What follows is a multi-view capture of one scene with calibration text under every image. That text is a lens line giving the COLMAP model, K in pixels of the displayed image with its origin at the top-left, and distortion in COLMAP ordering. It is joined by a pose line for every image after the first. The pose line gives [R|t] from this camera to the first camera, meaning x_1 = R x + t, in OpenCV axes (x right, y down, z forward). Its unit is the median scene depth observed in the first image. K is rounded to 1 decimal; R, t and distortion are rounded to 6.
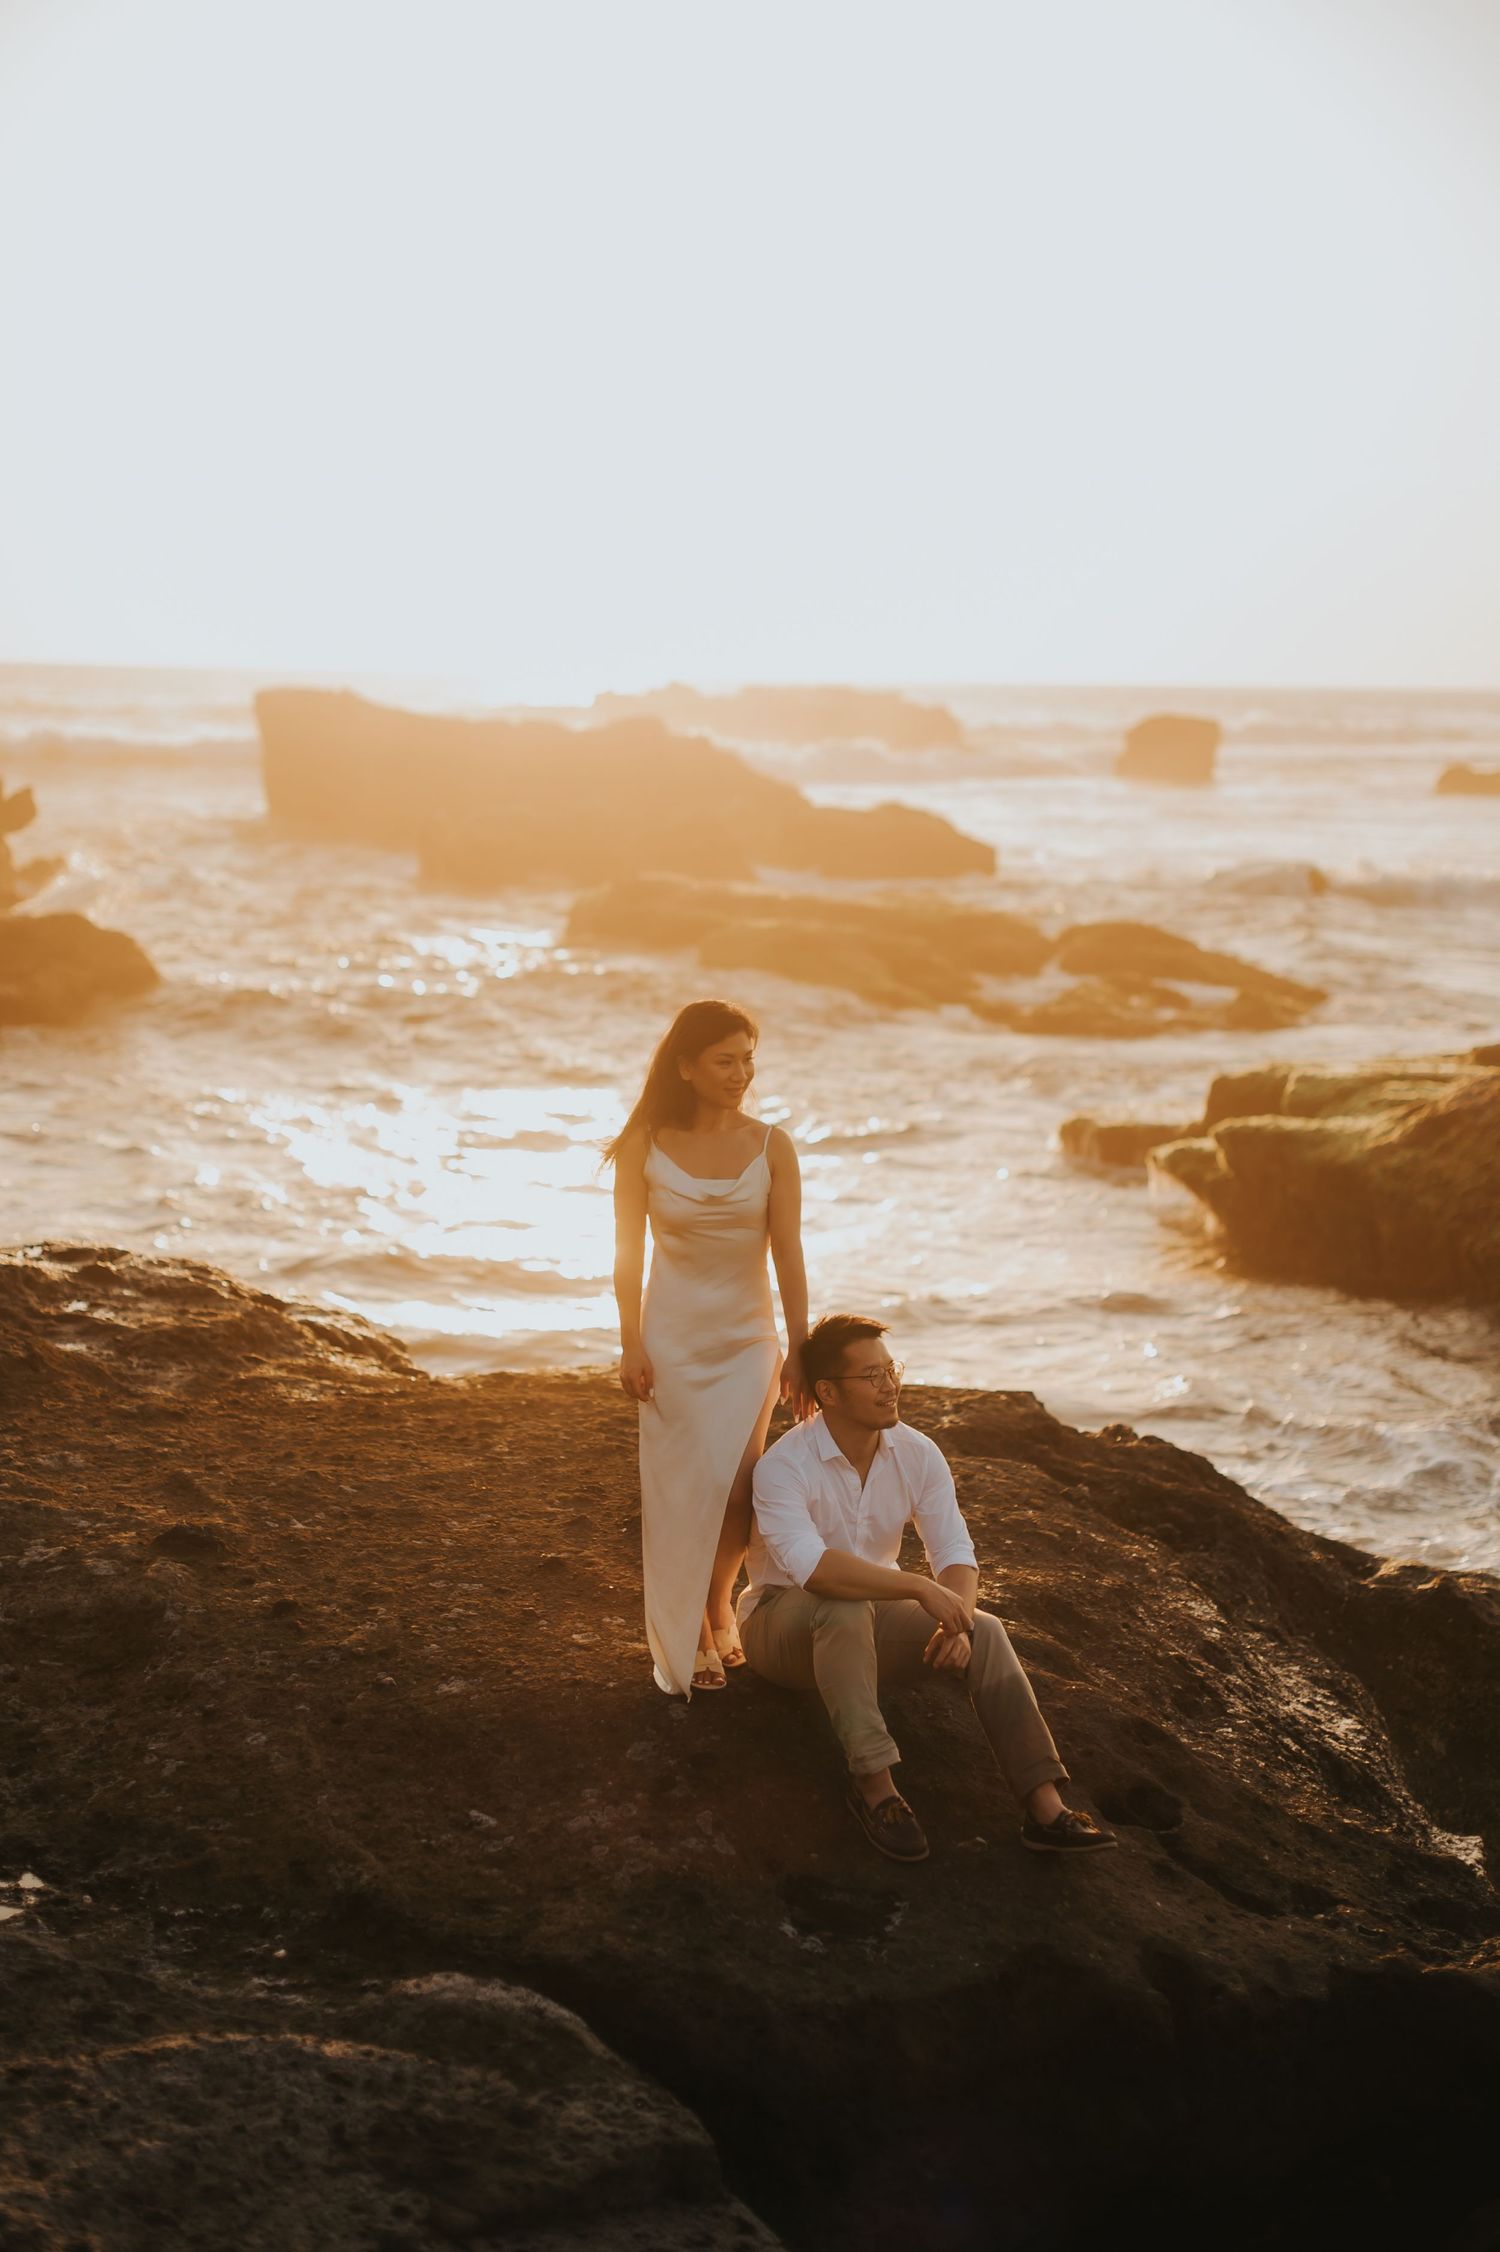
lens RADIAL K [[3237.2, 0, 733.3], [0, 3237.2, 1126.1], [0, 0, 1]] dist [-0.006518, 0.077870]
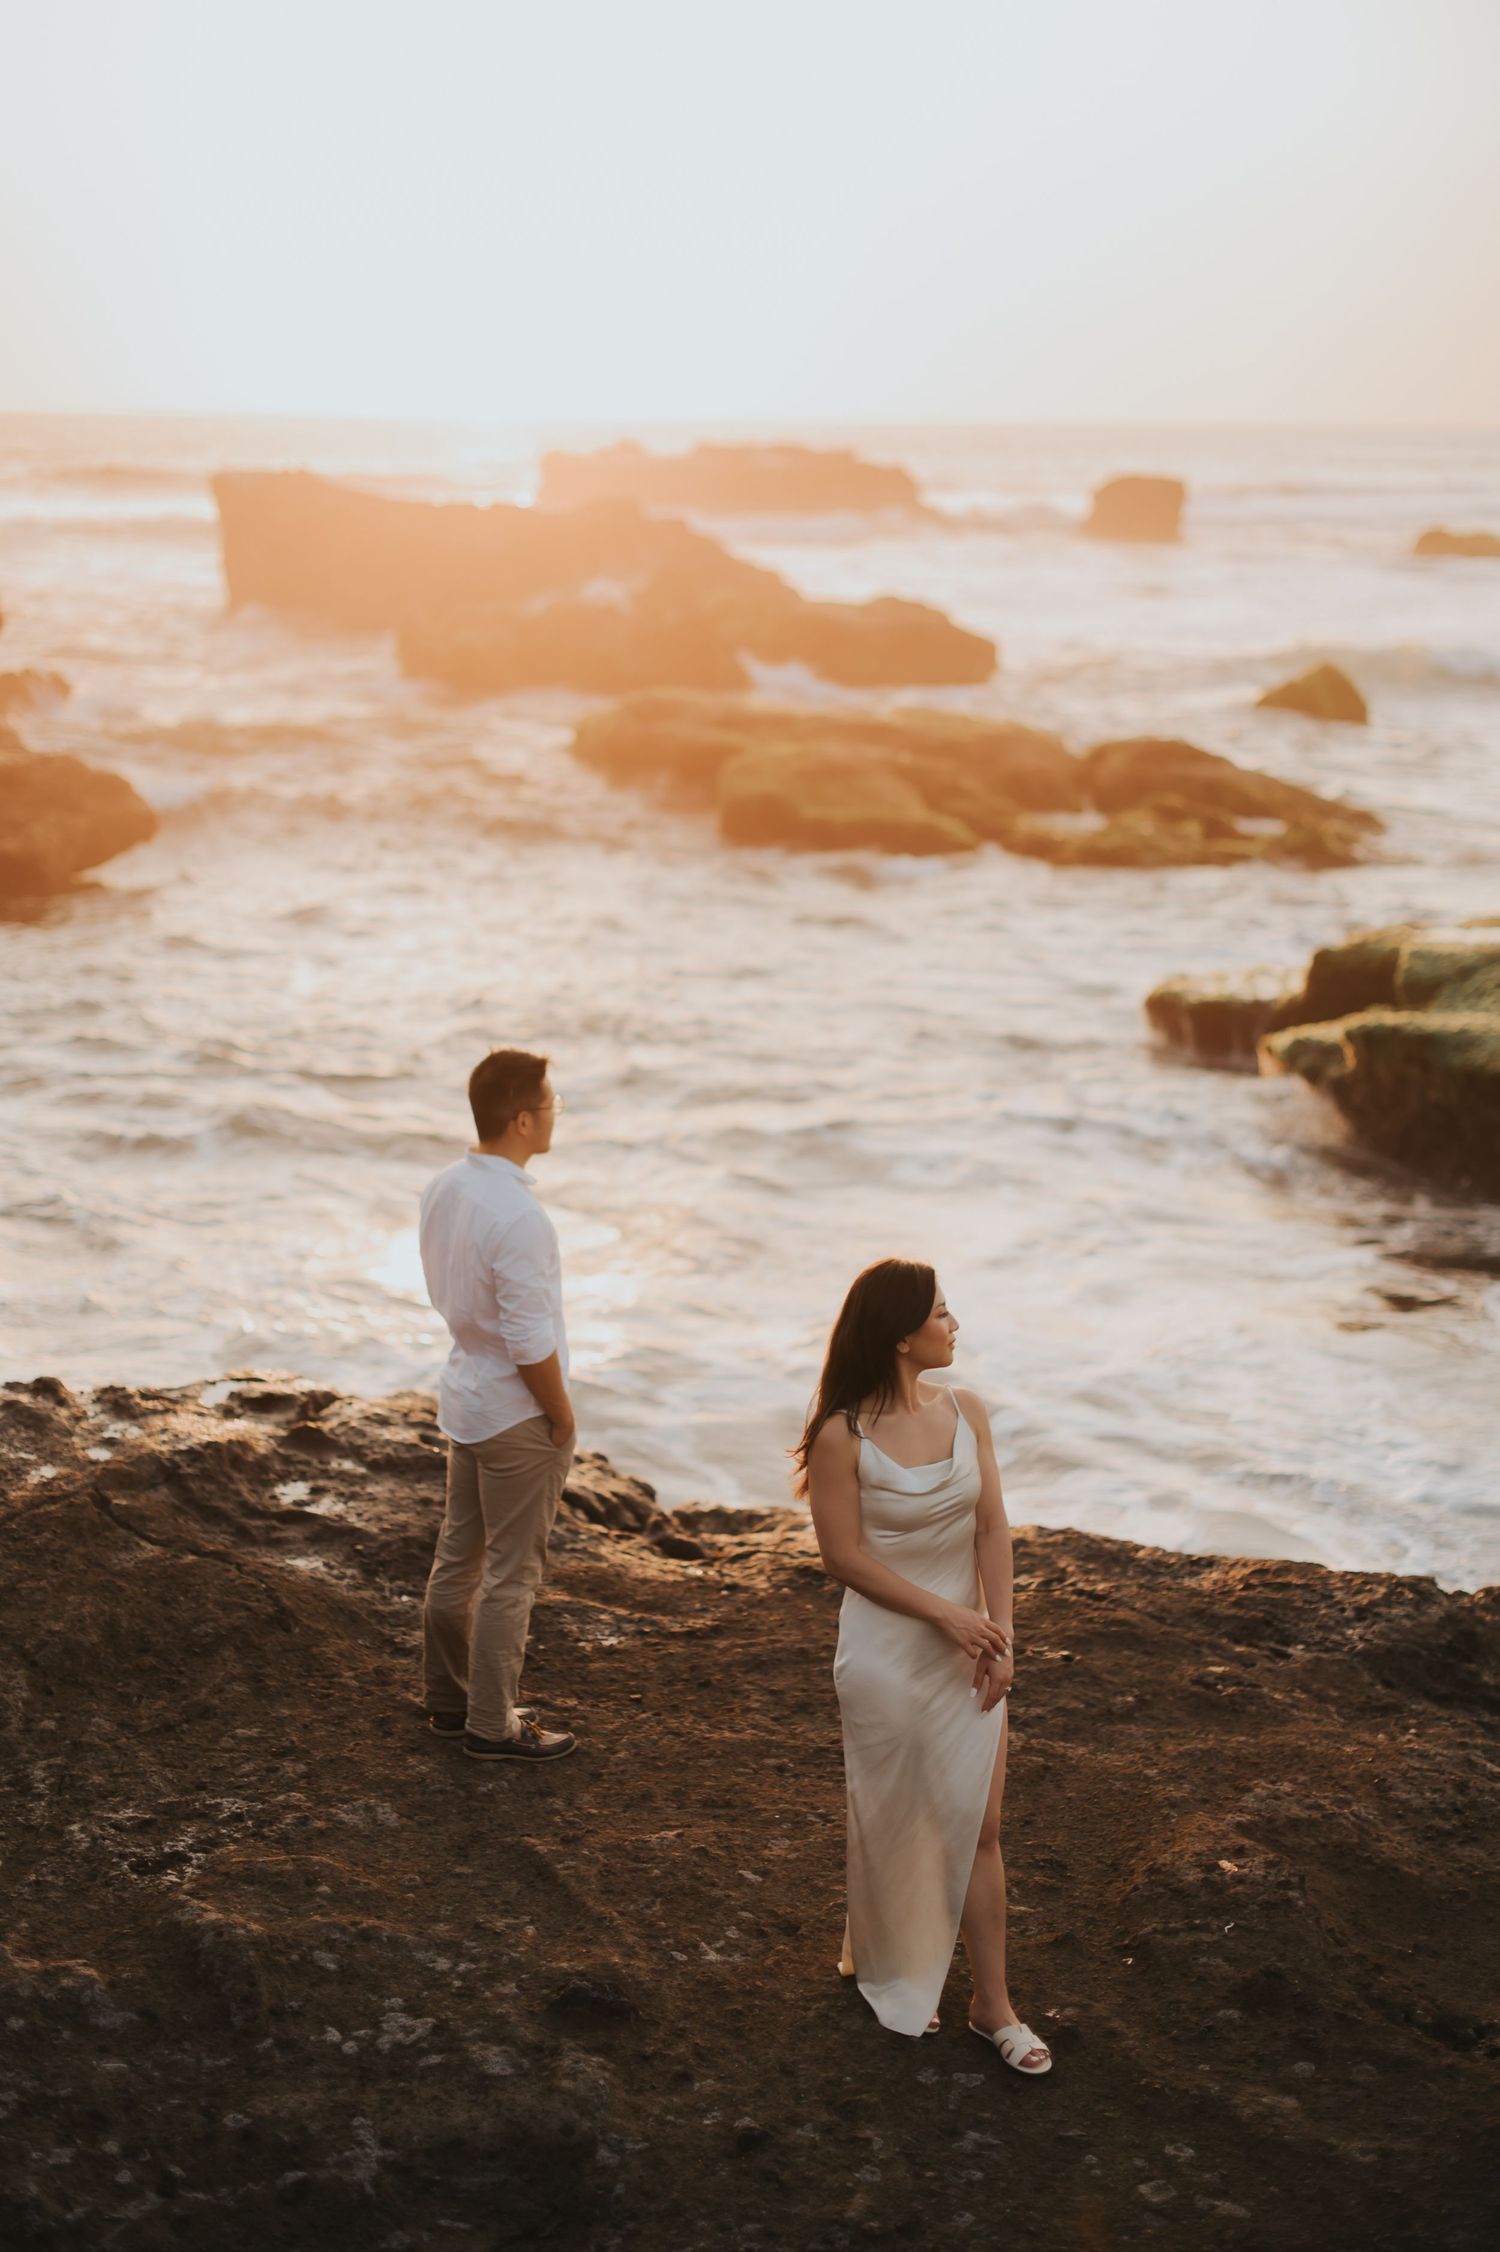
lens RADIAL K [[3239.5, 0, 743.6], [0, 3239.5, 1129.4], [0, 0, 1]] dist [-0.005168, 0.056541]
pose [[0.999657, -0.013844, 0.022237, -0.128827], [0.012063, 0.996857, 0.078304, -0.126785], [-0.023251, -0.078009, 0.996682, 0.208042]]
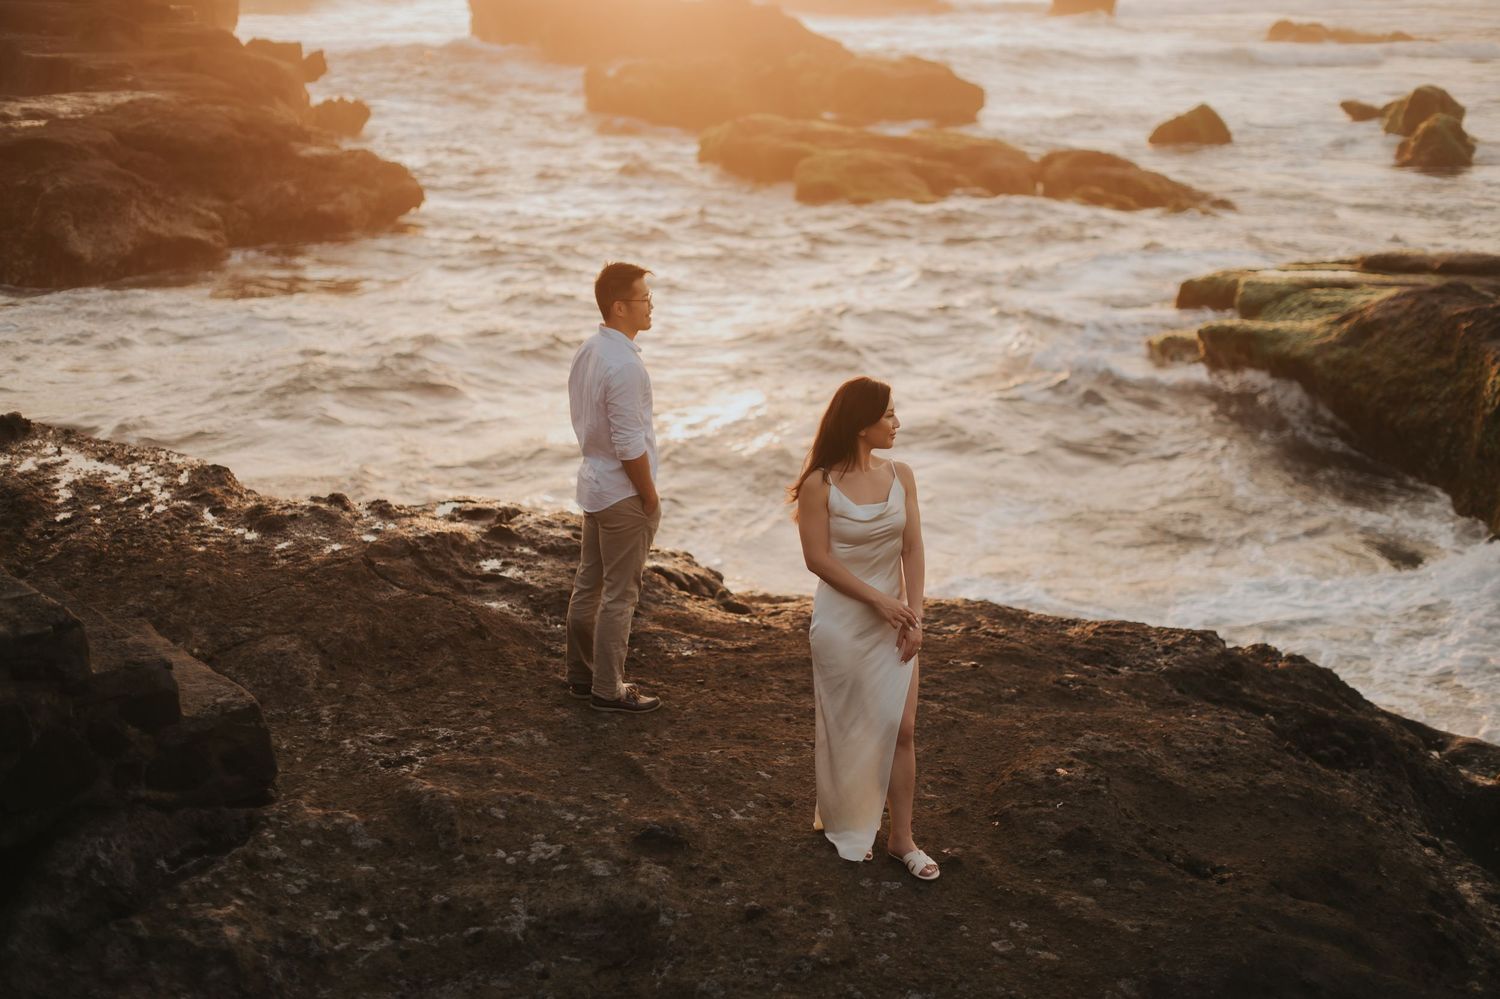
lens RADIAL K [[2155.4, 0, 752.5], [0, 2155.4, 490.5], [0, 0, 1]] dist [-0.004361, 0.054838]
pose [[0.999975, 0.001050, -0.006962, -0.111700], [-0.000286, 0.994055, 0.108876, -0.087424], [0.007035, -0.108871, 0.994031, 0.157224]]
